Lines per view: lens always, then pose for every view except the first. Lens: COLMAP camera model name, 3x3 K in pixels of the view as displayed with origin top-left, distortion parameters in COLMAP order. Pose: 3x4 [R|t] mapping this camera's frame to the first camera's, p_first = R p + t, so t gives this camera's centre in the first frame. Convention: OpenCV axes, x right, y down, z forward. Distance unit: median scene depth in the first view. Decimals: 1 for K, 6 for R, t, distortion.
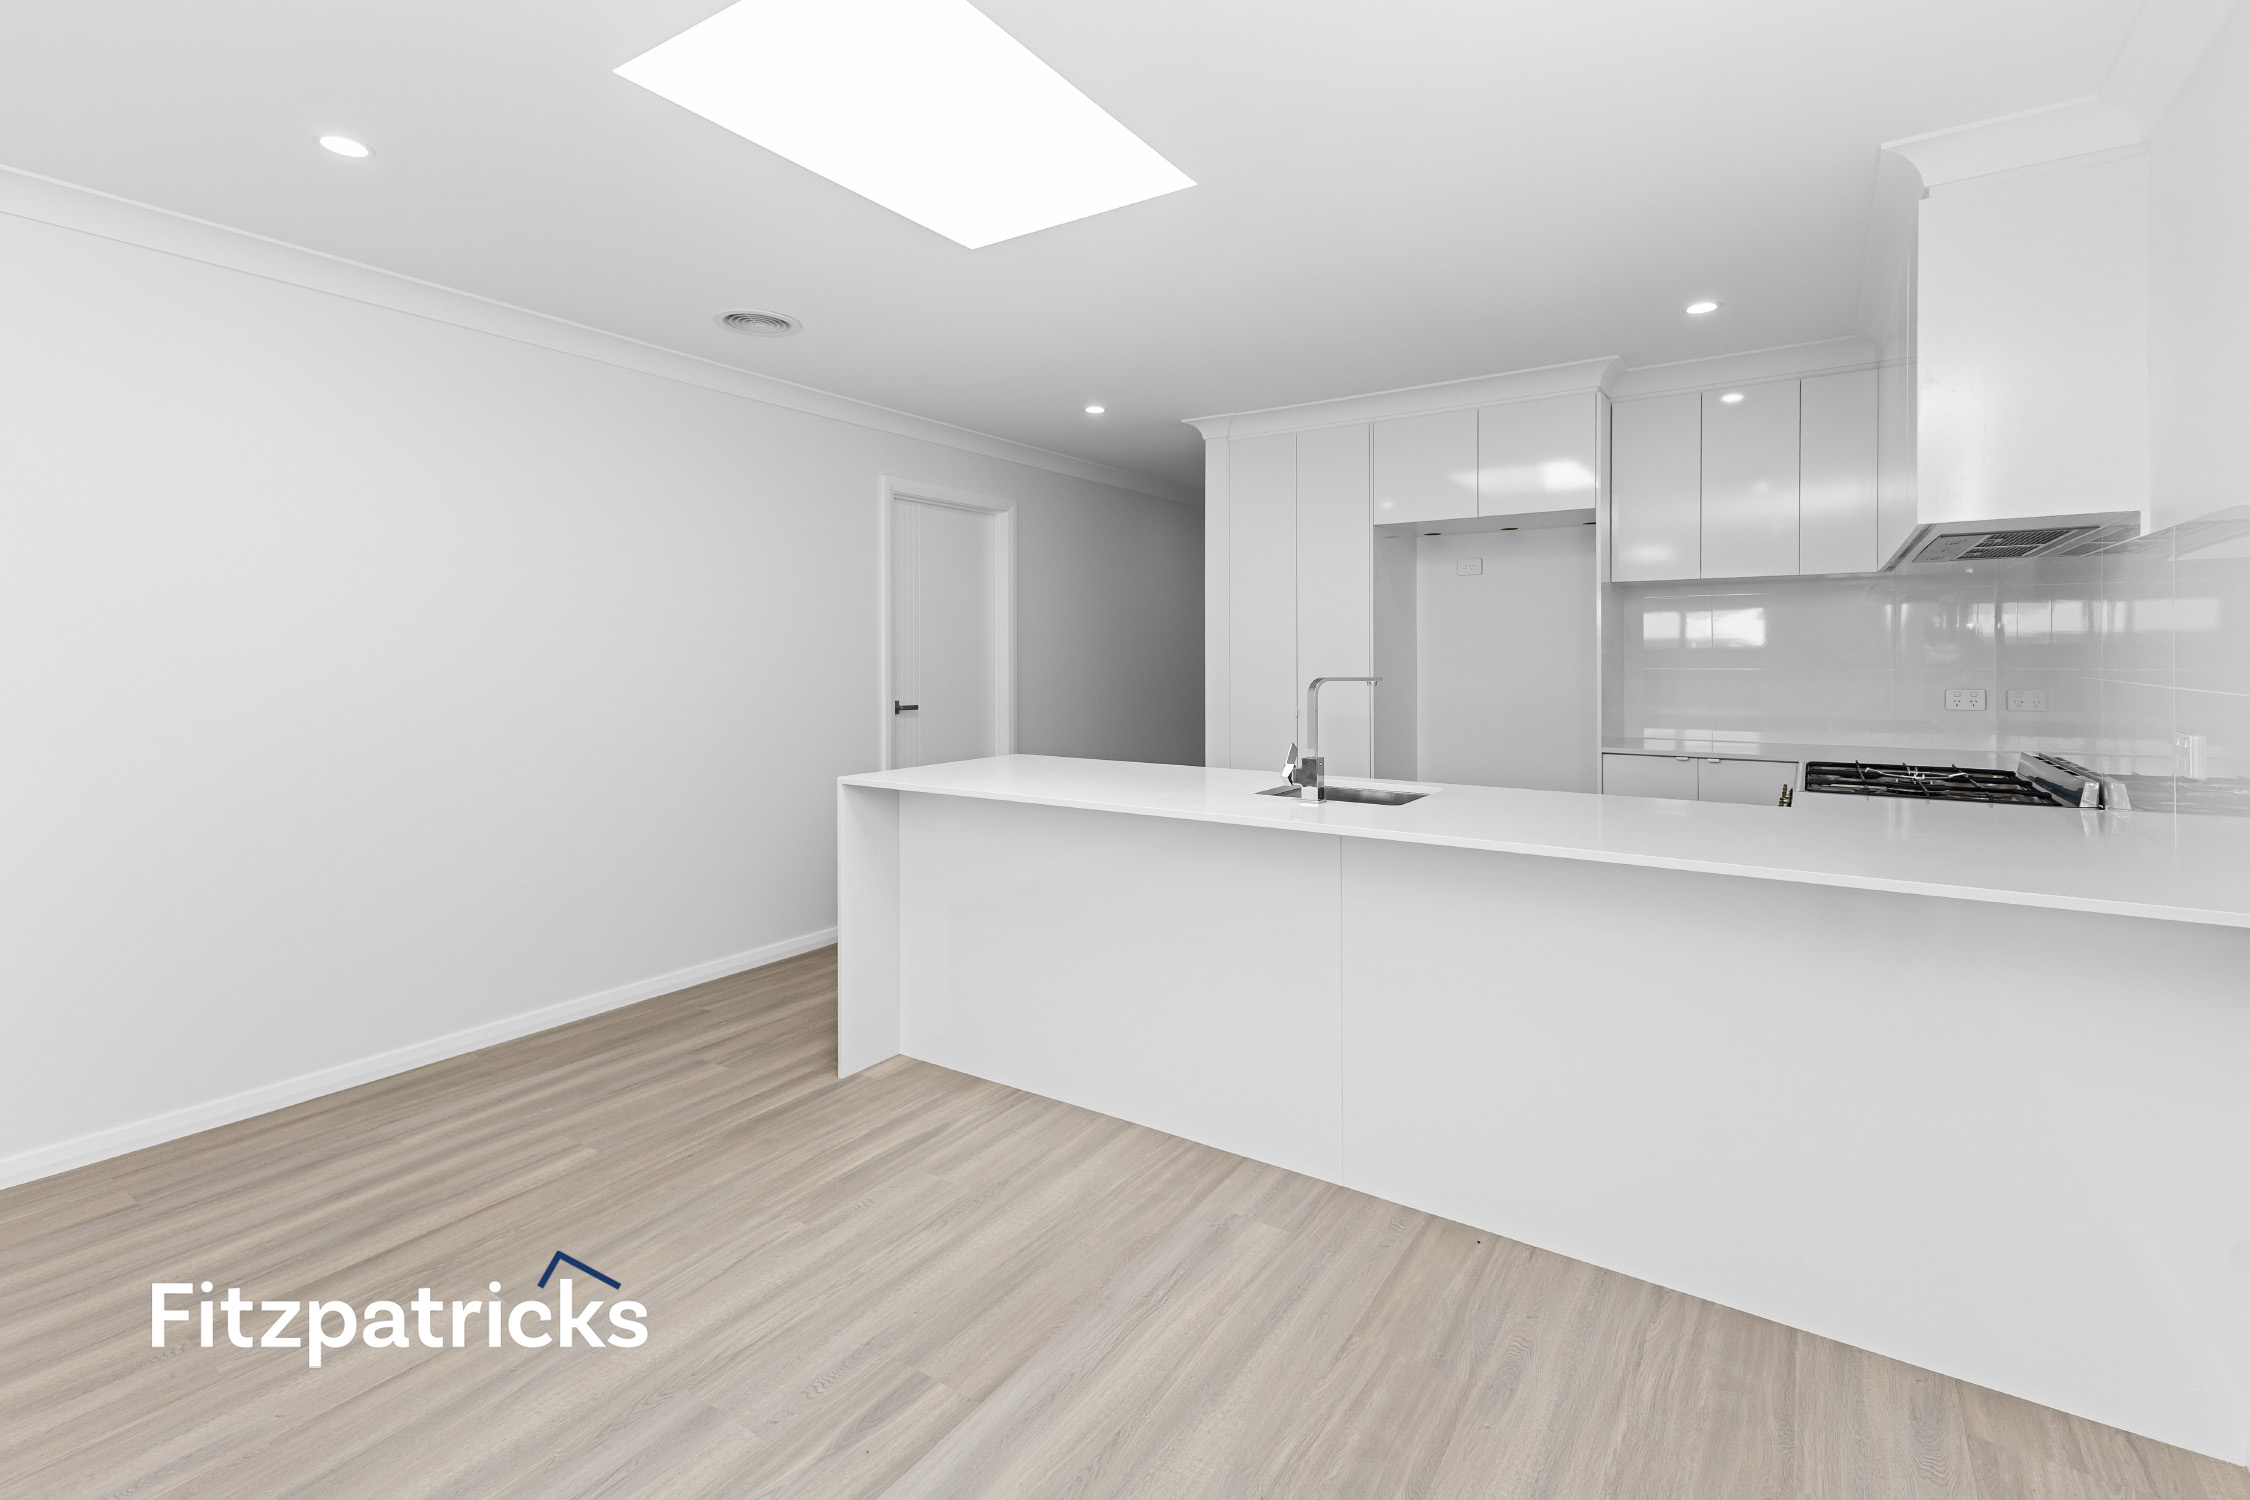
lens RADIAL K [[992.2, 0, 1161.8], [0, 992.2, 675.4], [0, 0, 1]] dist [-0.002535, -0.000082]
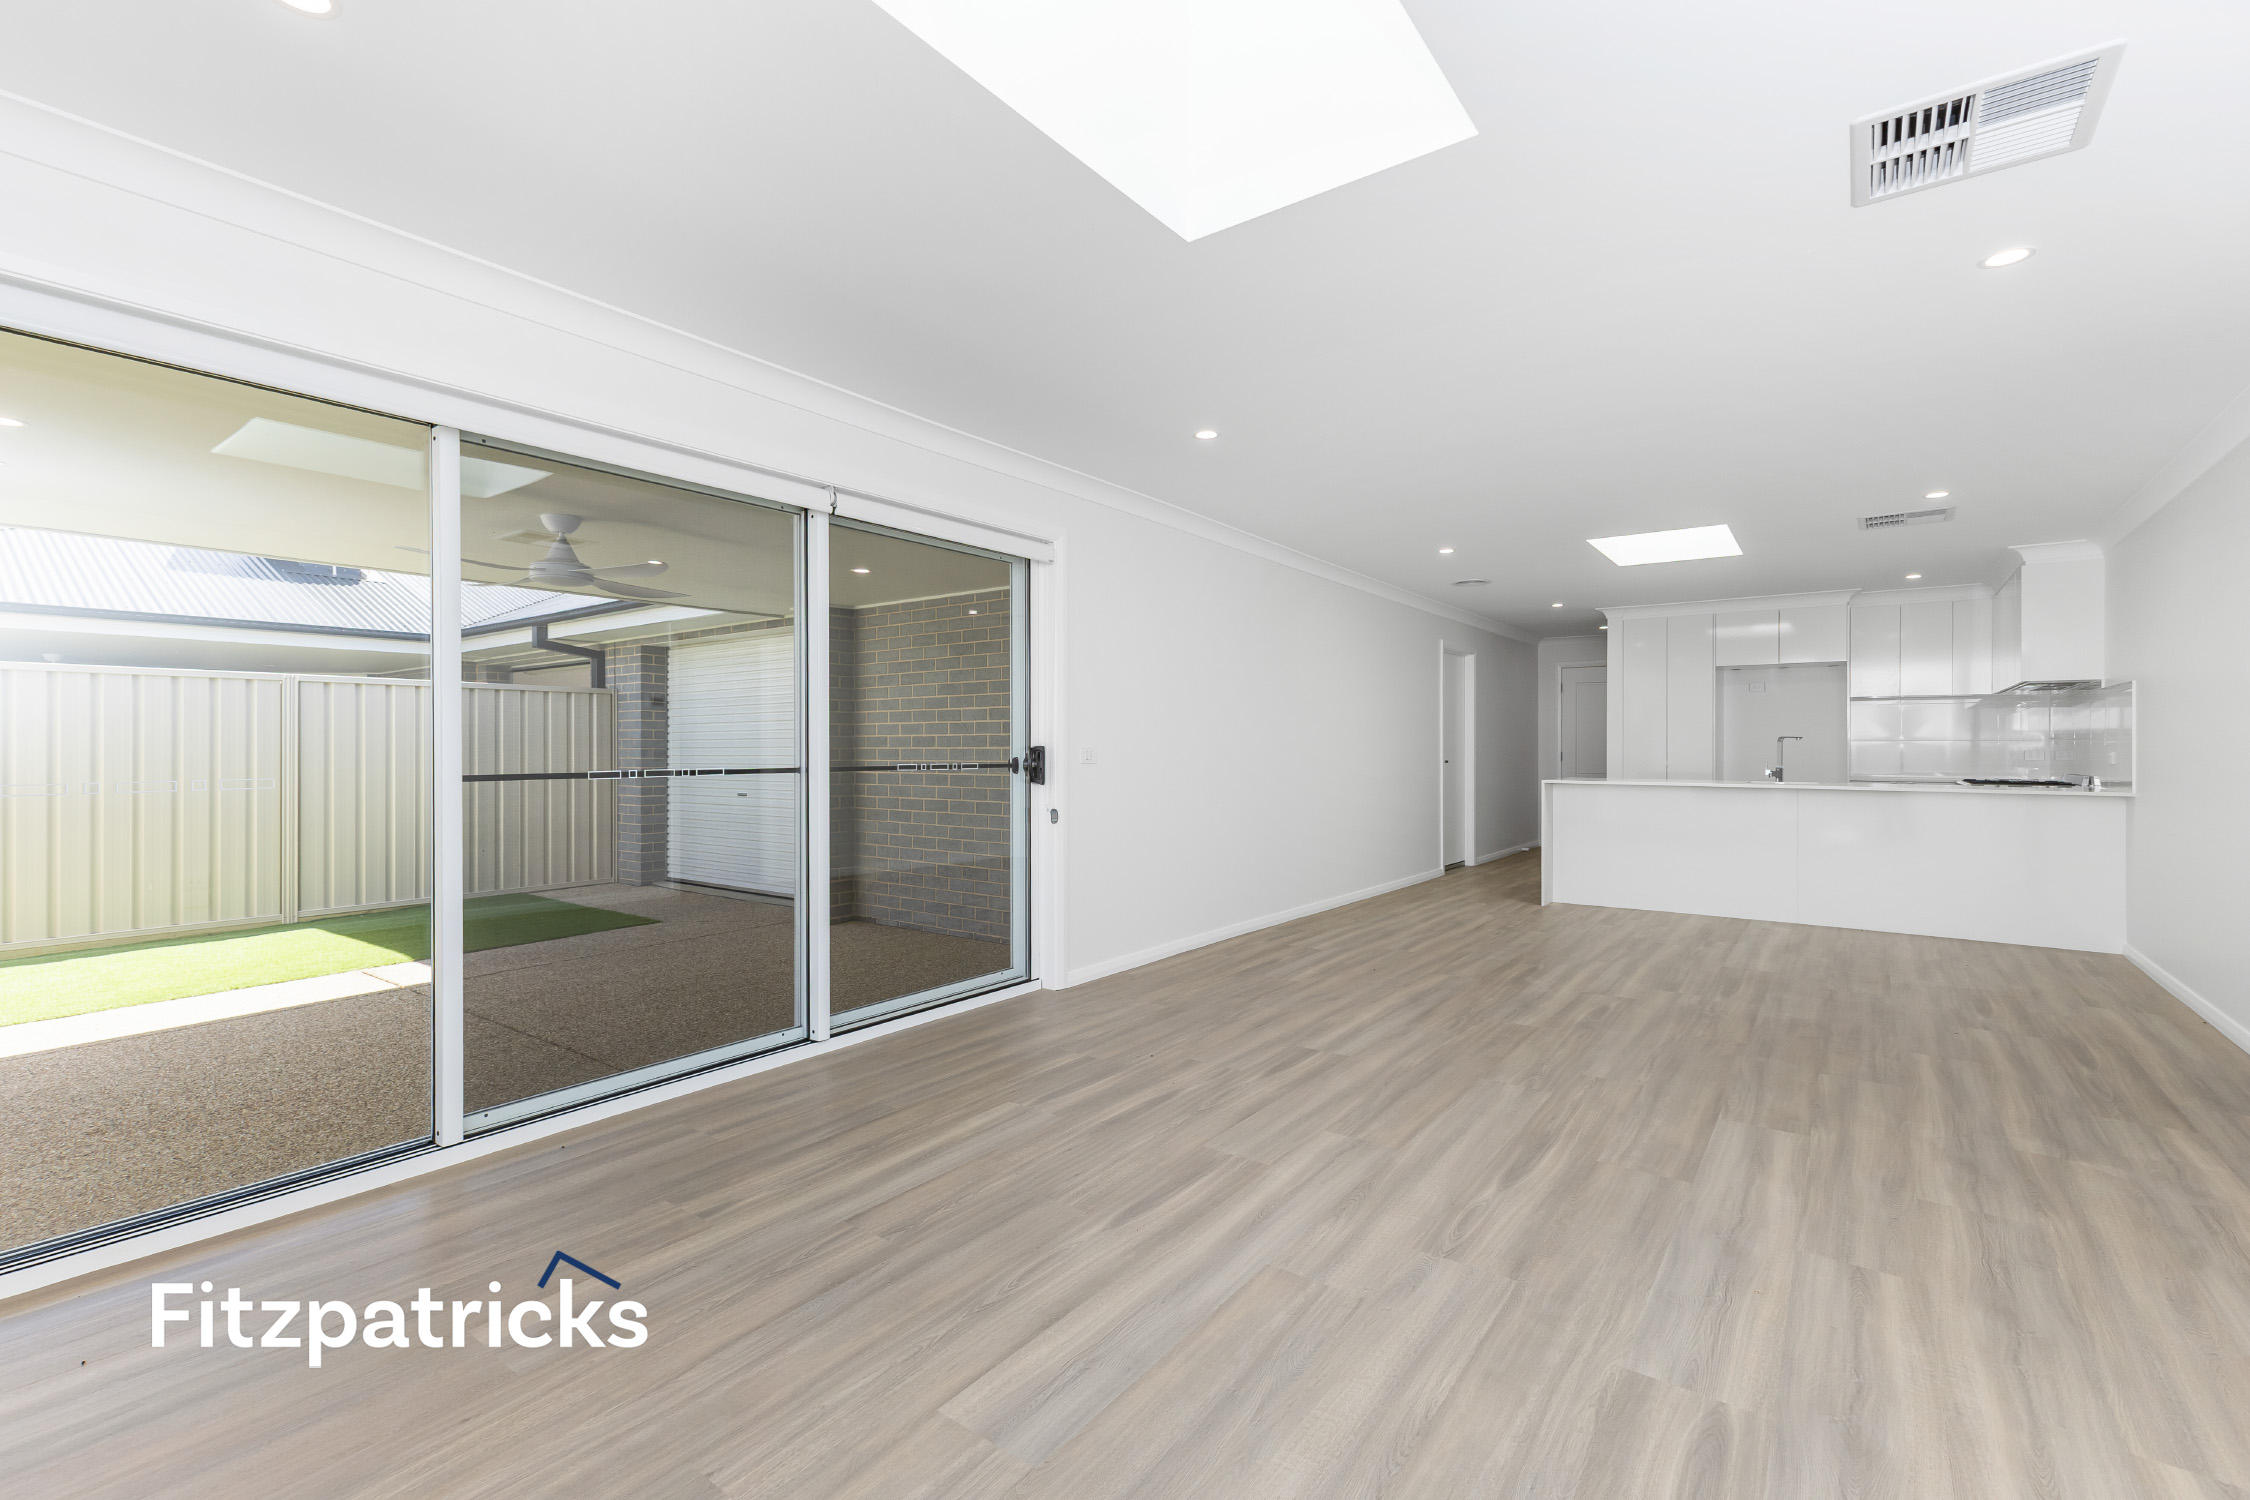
lens RADIAL K [[992.2, 0, 1126.6], [0, 992.2, 748.2], [0, 0, 1]] dist [-0.002535, -0.000082]
pose [[0.997804, 0.007249, -0.065835, -0.823829], [-0.008670, 0.999735, -0.021323, 0.060083], [0.065663, 0.021847, 0.997603, -1.025946]]
